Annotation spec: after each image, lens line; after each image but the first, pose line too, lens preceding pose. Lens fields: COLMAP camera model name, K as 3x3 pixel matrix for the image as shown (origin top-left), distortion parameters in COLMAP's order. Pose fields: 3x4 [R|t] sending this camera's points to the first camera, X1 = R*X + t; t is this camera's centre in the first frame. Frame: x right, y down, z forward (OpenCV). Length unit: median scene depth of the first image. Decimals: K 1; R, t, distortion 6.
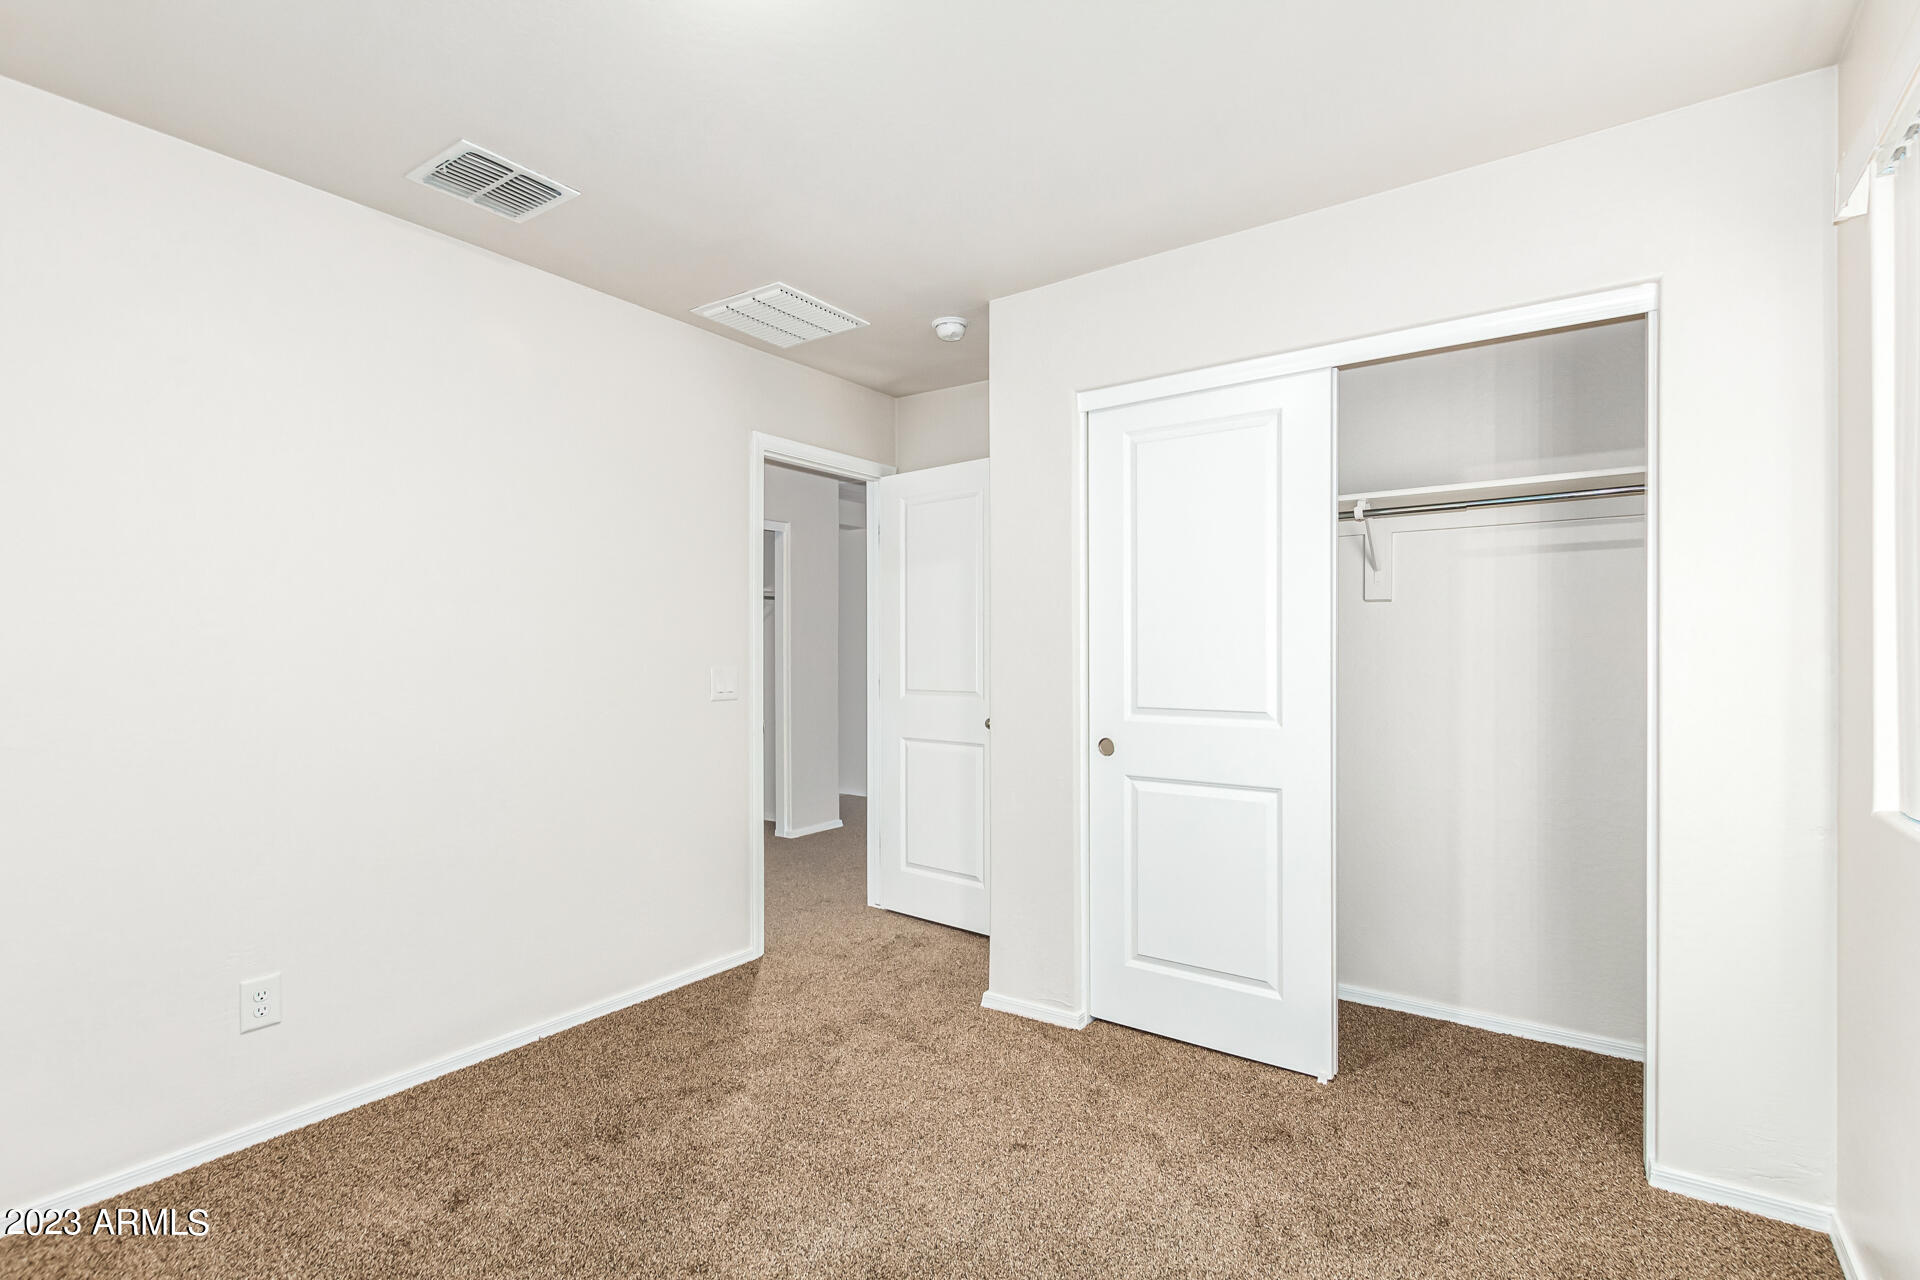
lens RADIAL K [[897.4, 0, 977.8], [0, 897.4, 648.6], [0, 0, 1]] dist [0.001396, -0.000374]
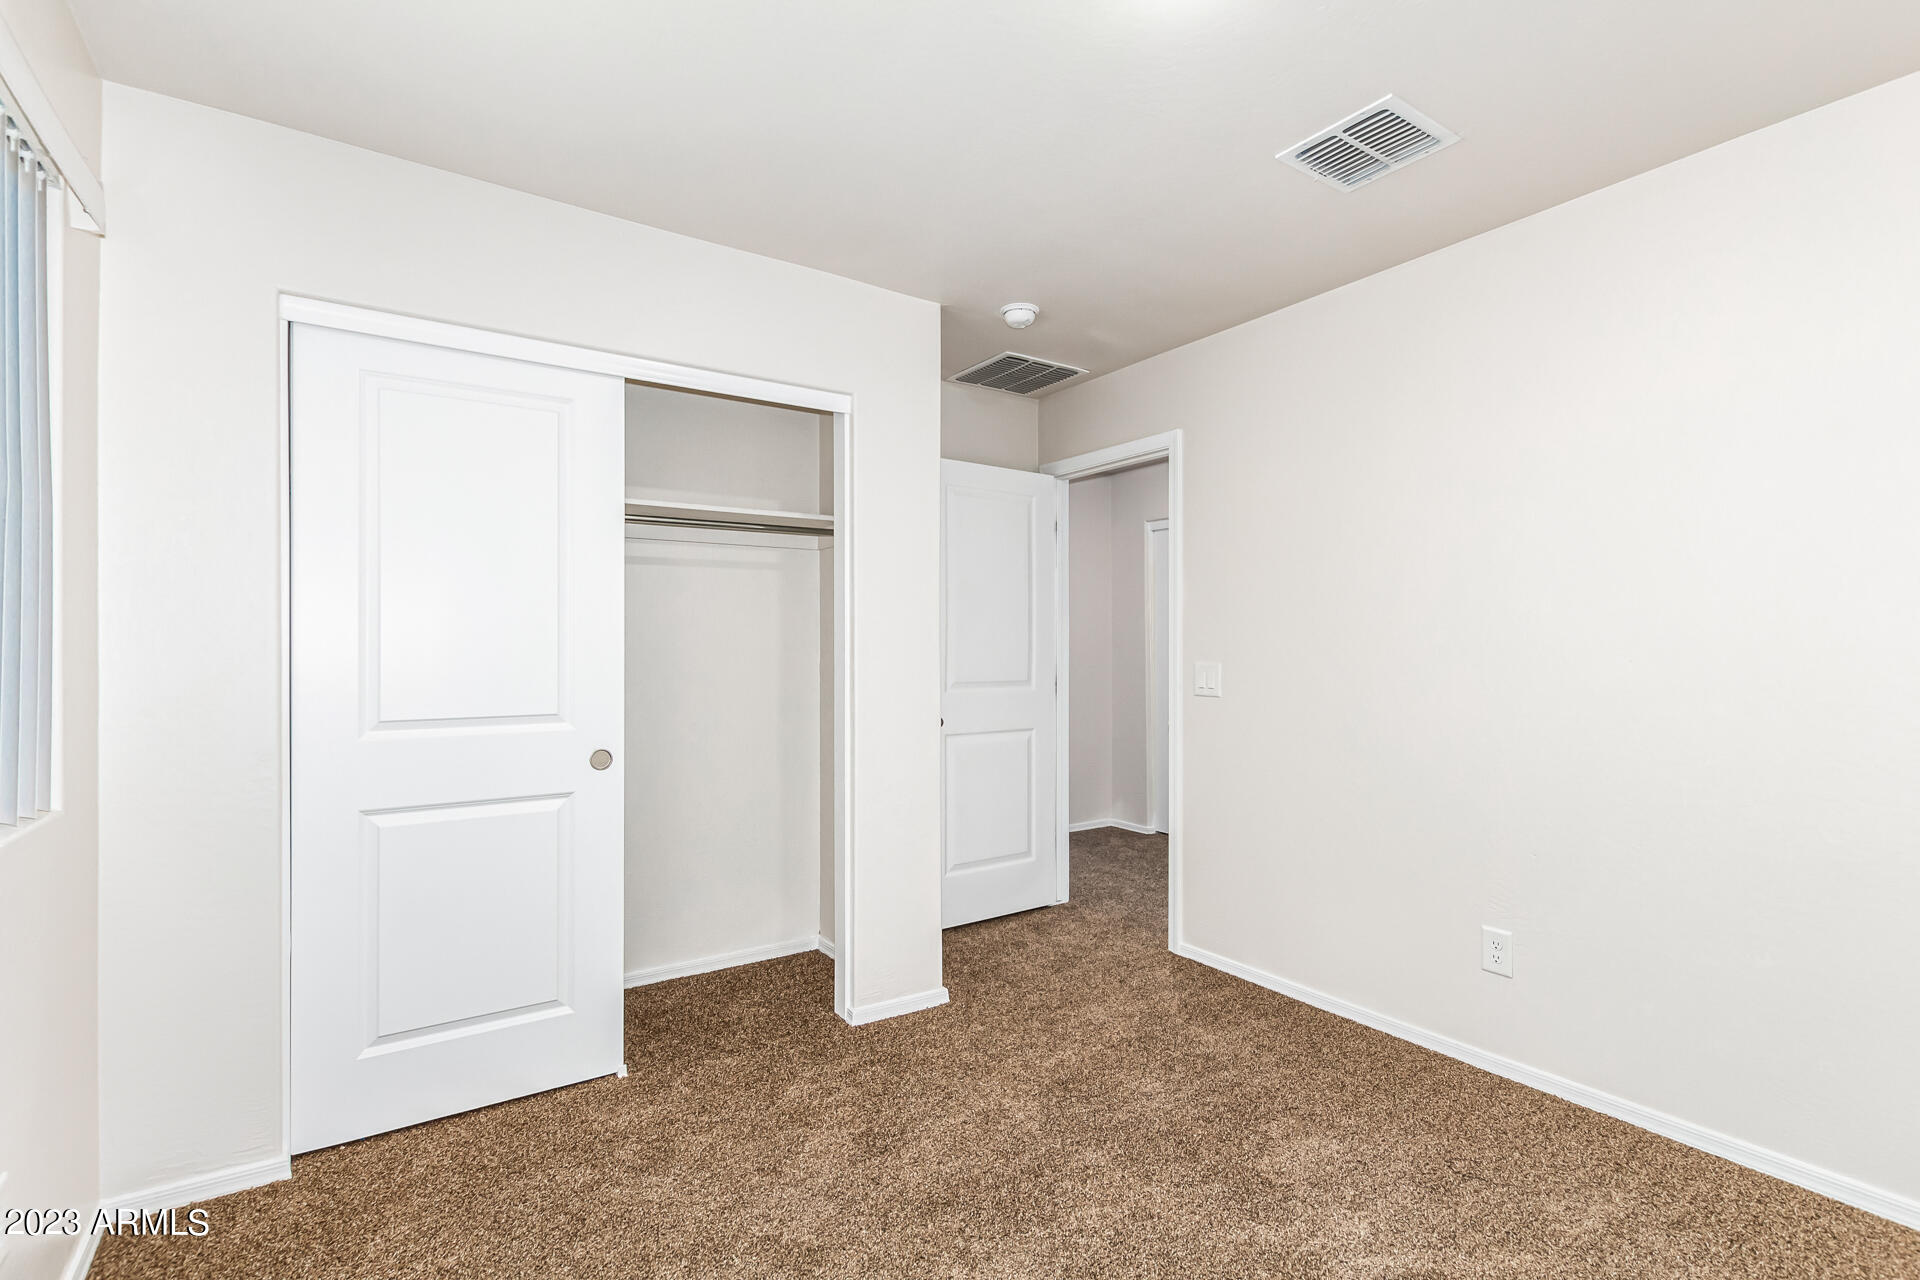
lens RADIAL K [[881.9, 0, 961.3], [0, 881.9, 619.5], [0, 0, 1]] dist [0.000468, 0.000176]
pose [[0.357888, 0.030953, 0.933251, -0.422652], [-0.000798, 0.999460, -0.032843, 0.000300], [-0.933764, 0.011010, 0.357720, 0.276037]]
